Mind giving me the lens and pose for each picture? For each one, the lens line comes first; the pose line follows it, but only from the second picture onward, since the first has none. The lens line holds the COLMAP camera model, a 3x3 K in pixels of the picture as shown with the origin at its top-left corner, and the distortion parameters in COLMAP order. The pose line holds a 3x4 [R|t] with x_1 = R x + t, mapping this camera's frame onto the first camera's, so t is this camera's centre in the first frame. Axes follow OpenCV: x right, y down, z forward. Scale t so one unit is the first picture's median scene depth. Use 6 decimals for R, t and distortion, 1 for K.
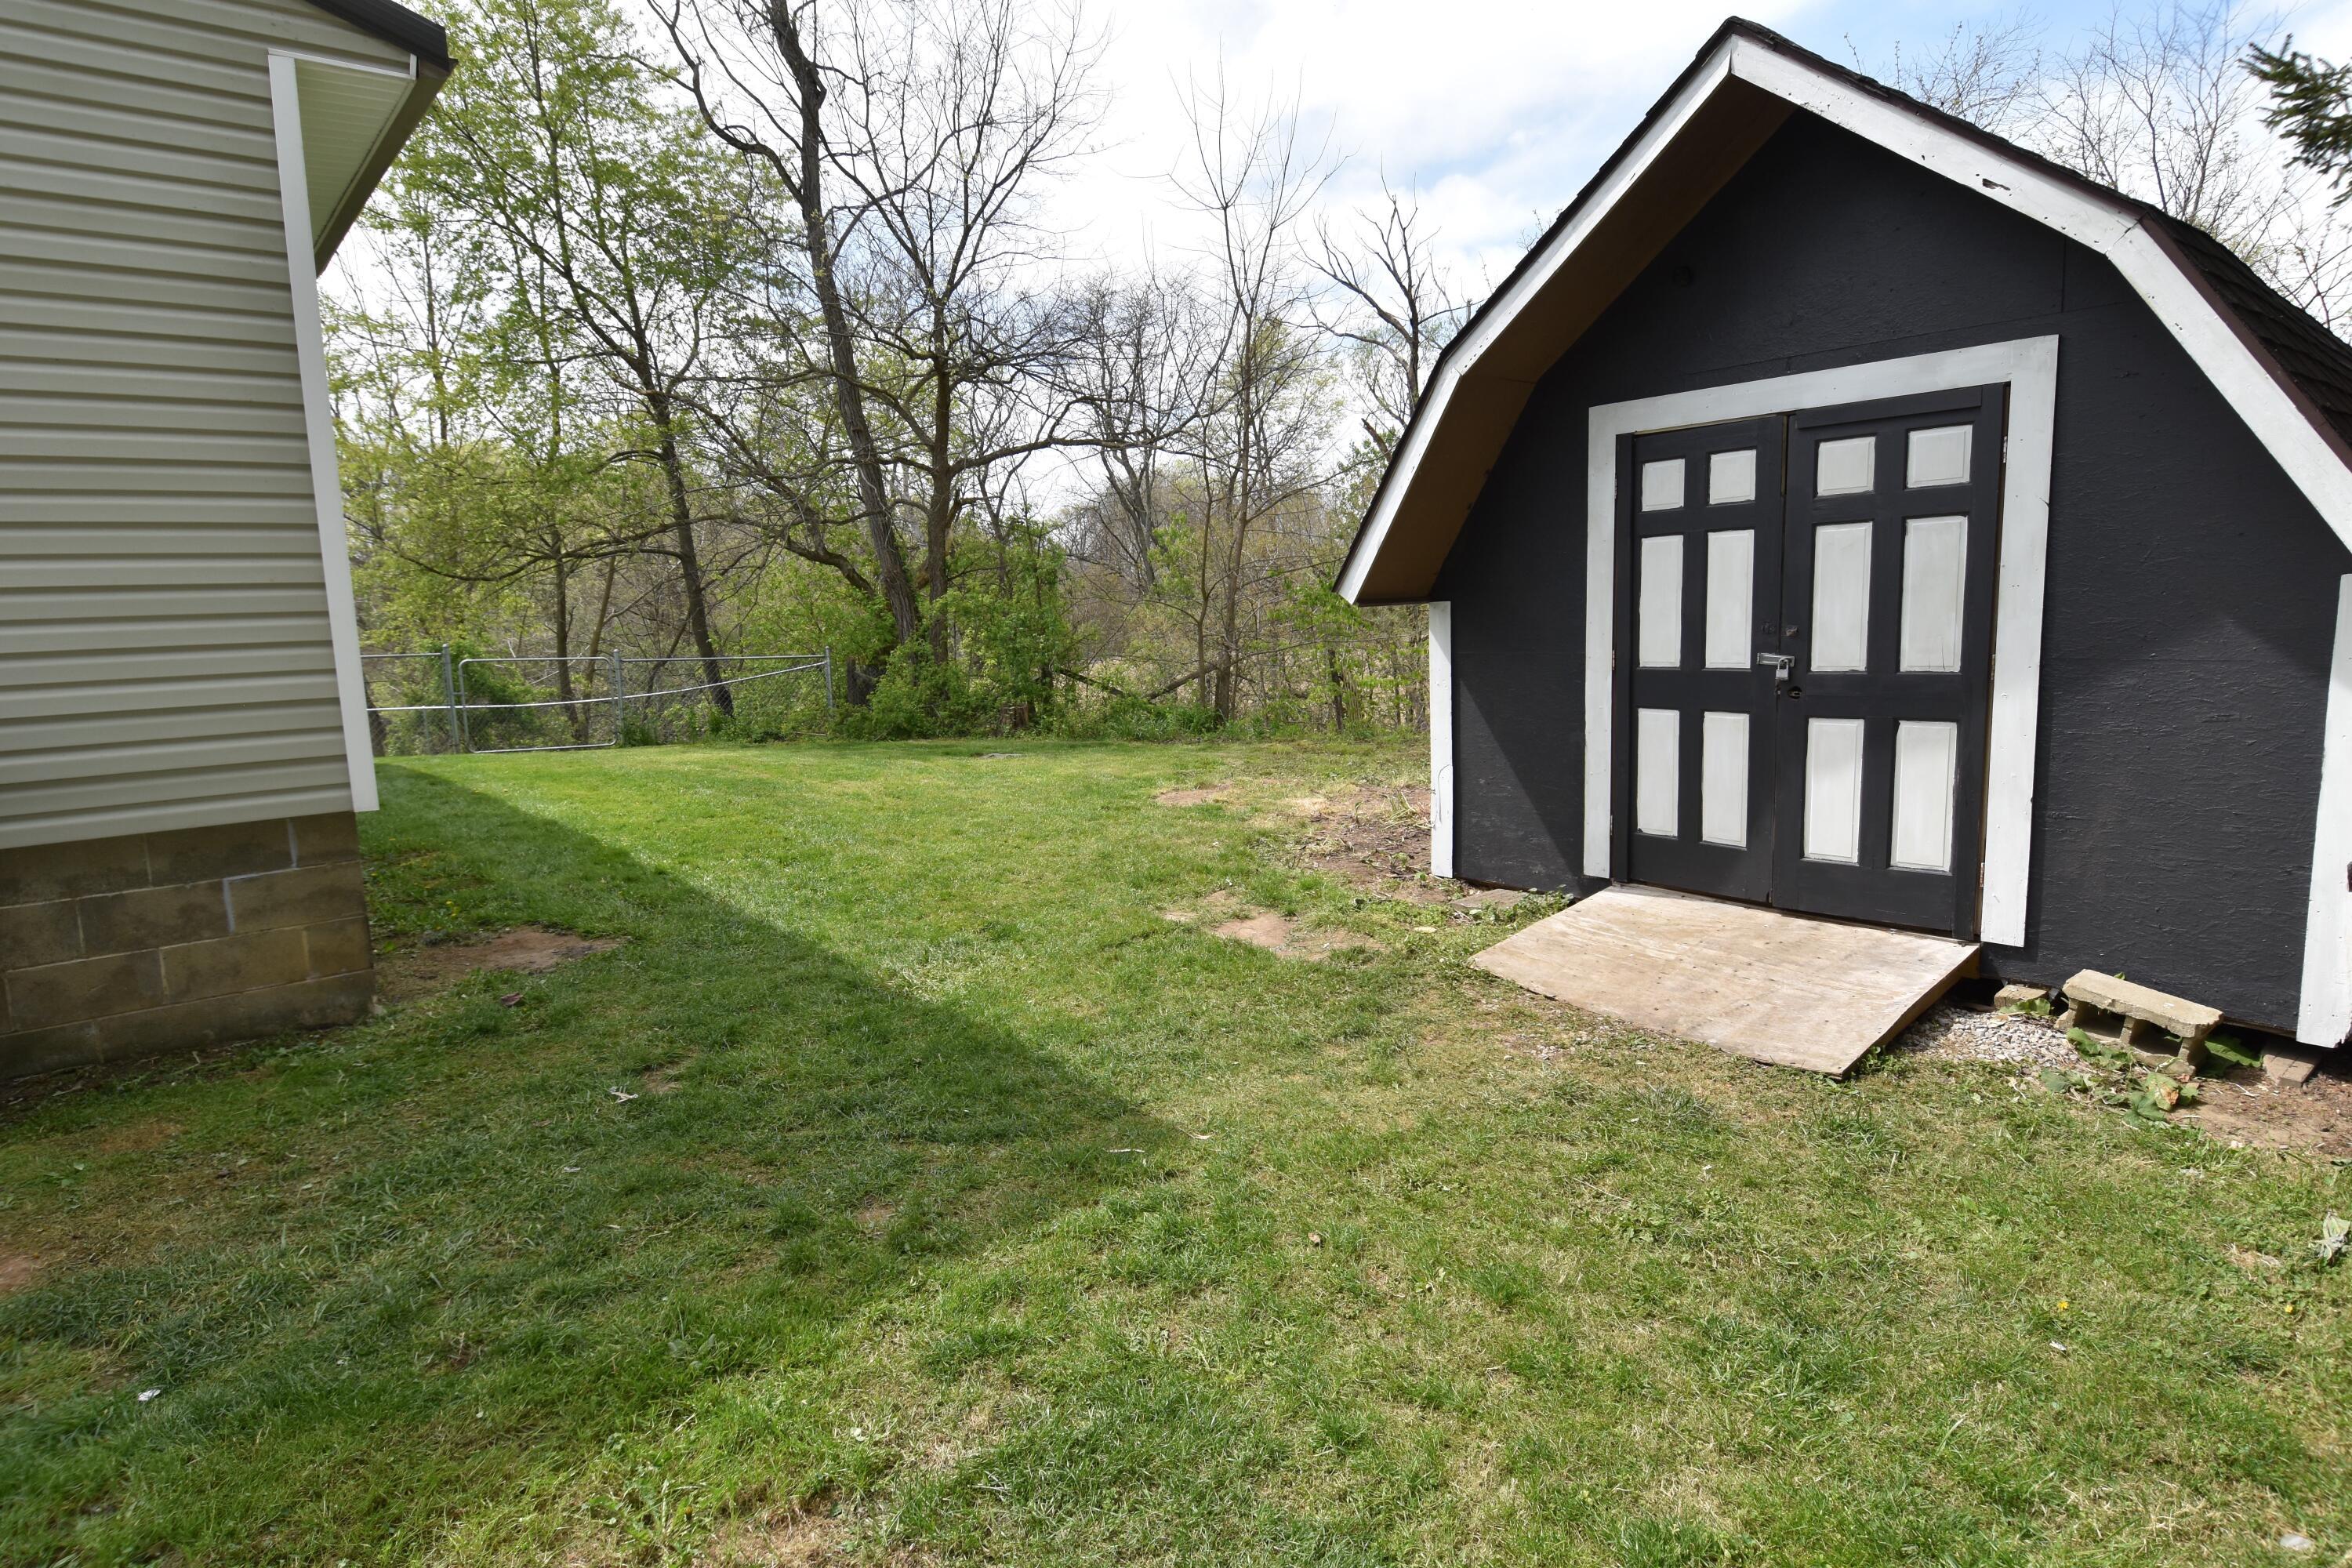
lens RADIAL K [[1220.8, 0, 1176.6], [0, 1220.8, 783.5], [0, 0, 1]] dist [0.030582, -0.039850]
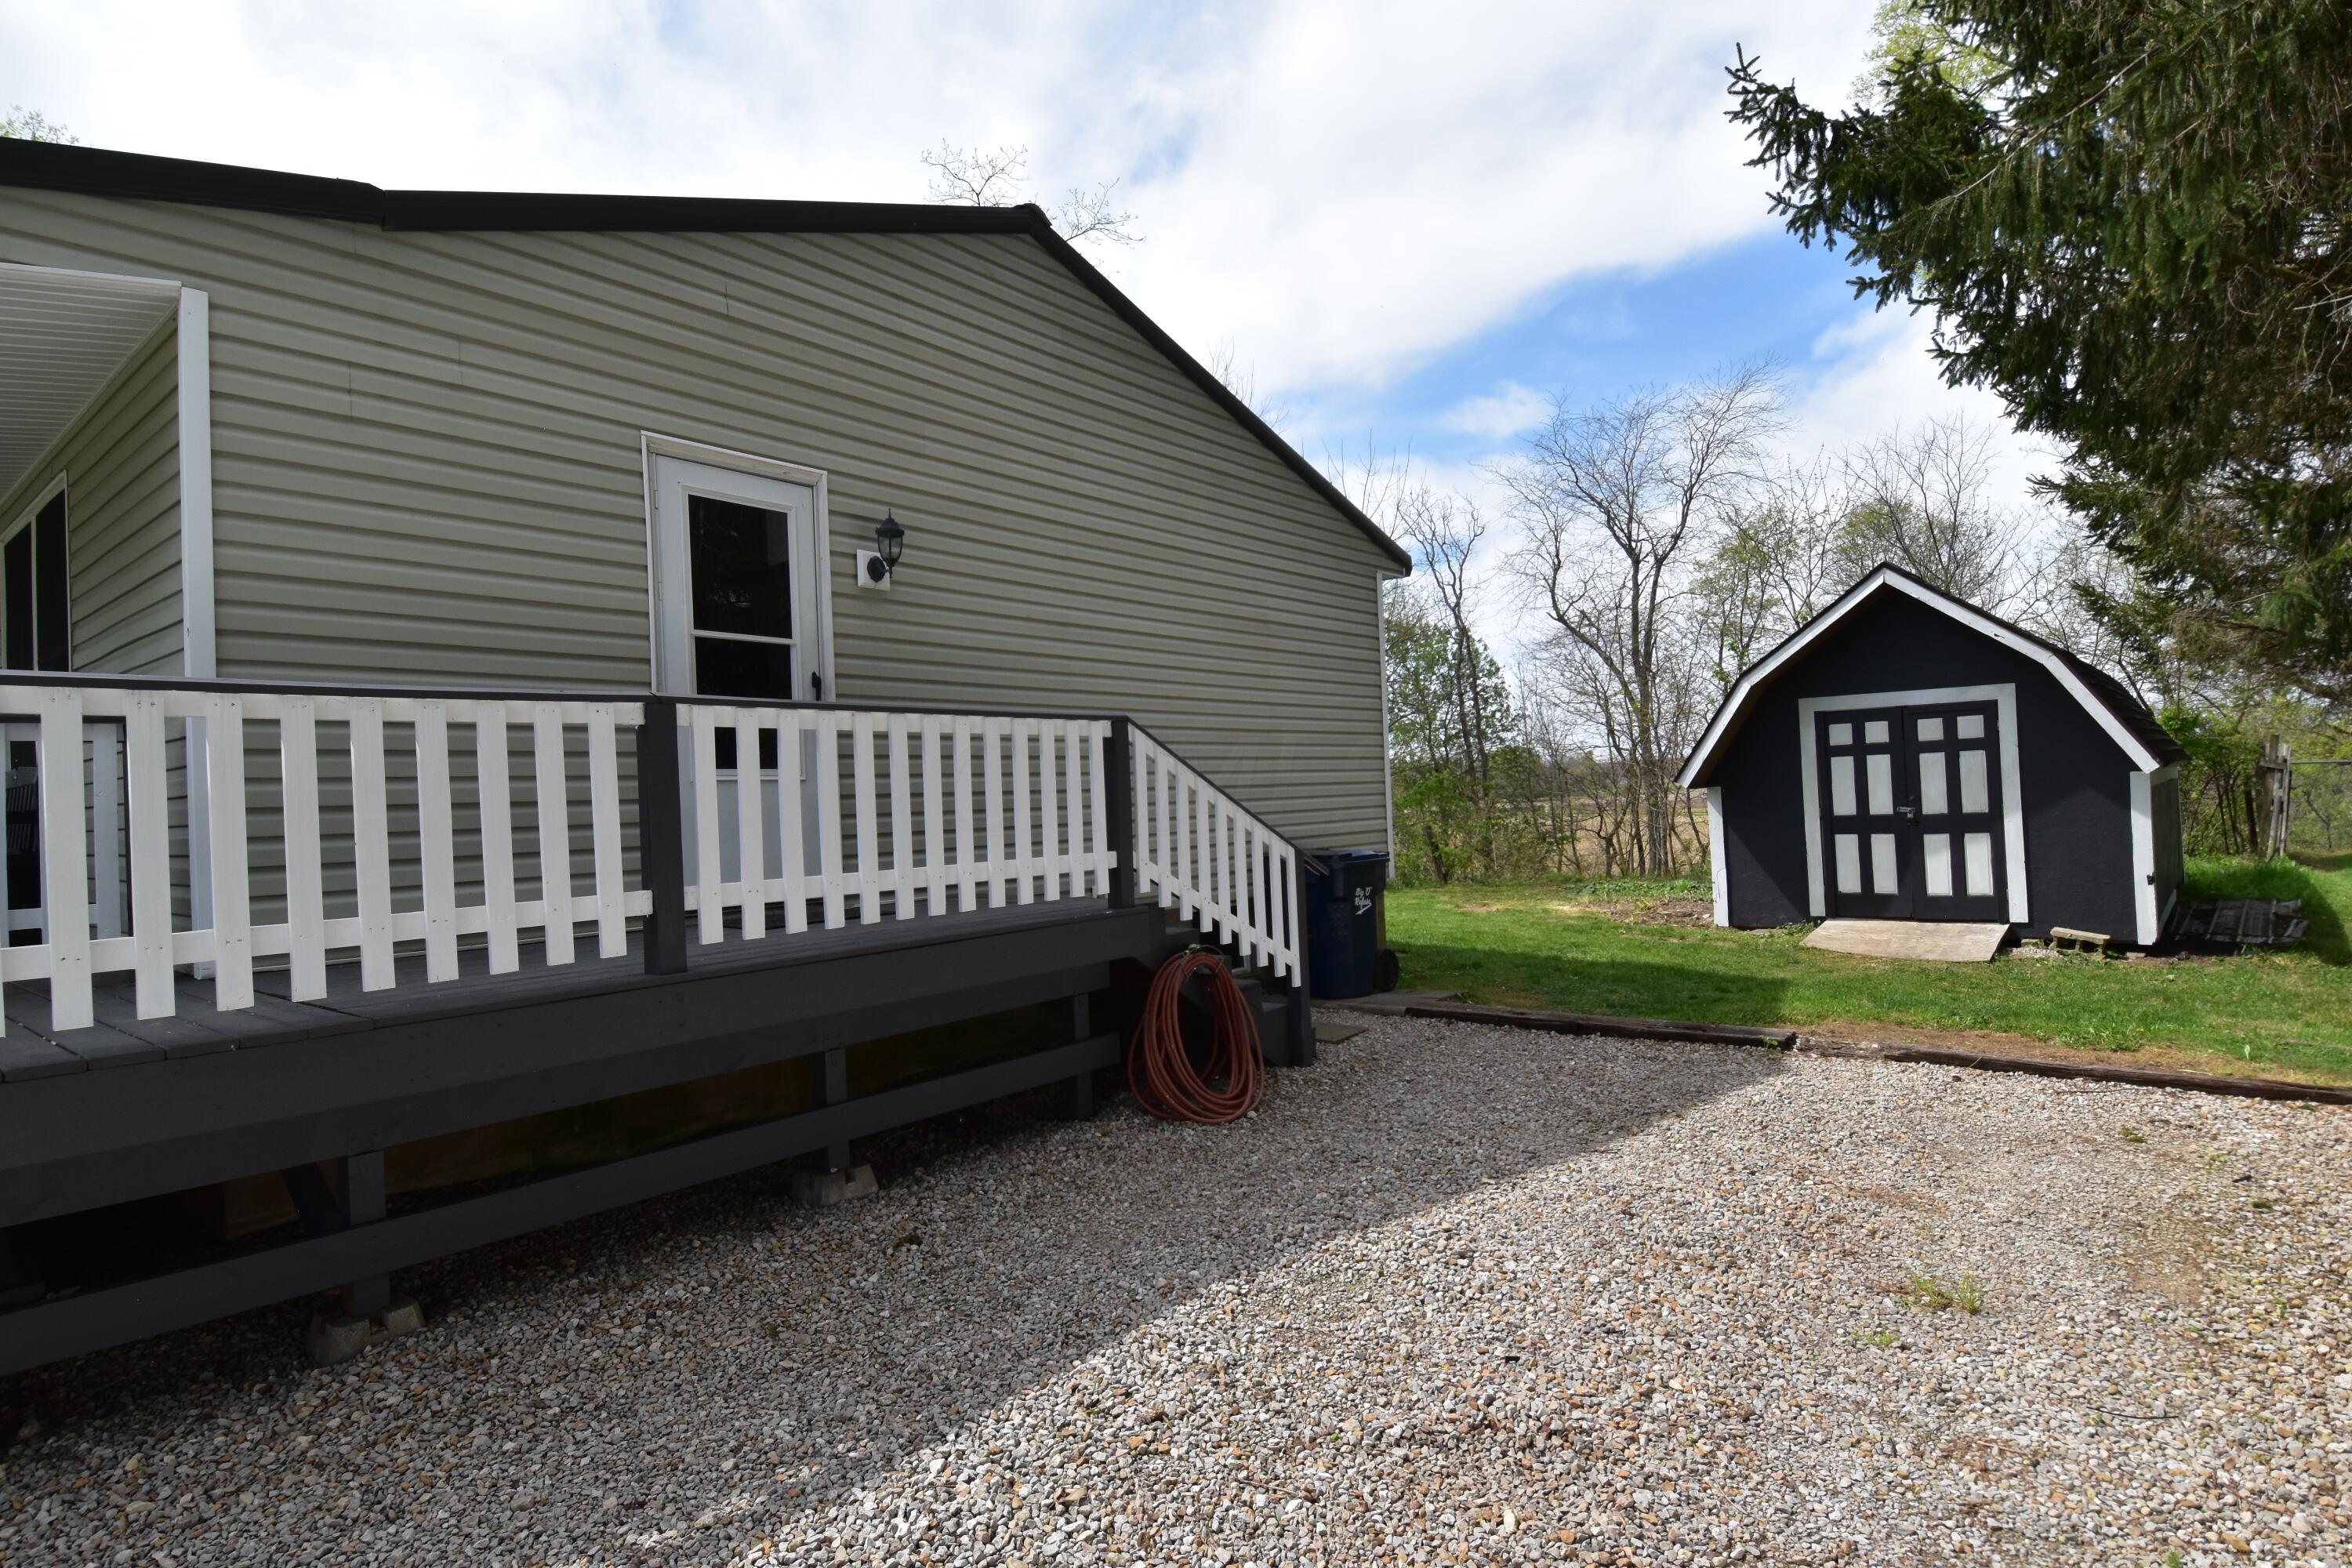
lens RADIAL K [[1220.8, 0, 1176.6], [0, 1220.8, 783.5], [0, 0, 1]] dist [0.030582, -0.039850]
pose [[0.987359, -0.002943, 0.158475, -1.278427], [0.028792, 0.986525, -0.161060, 0.190018], [-0.155866, 0.163587, 0.974138, -1.085196]]
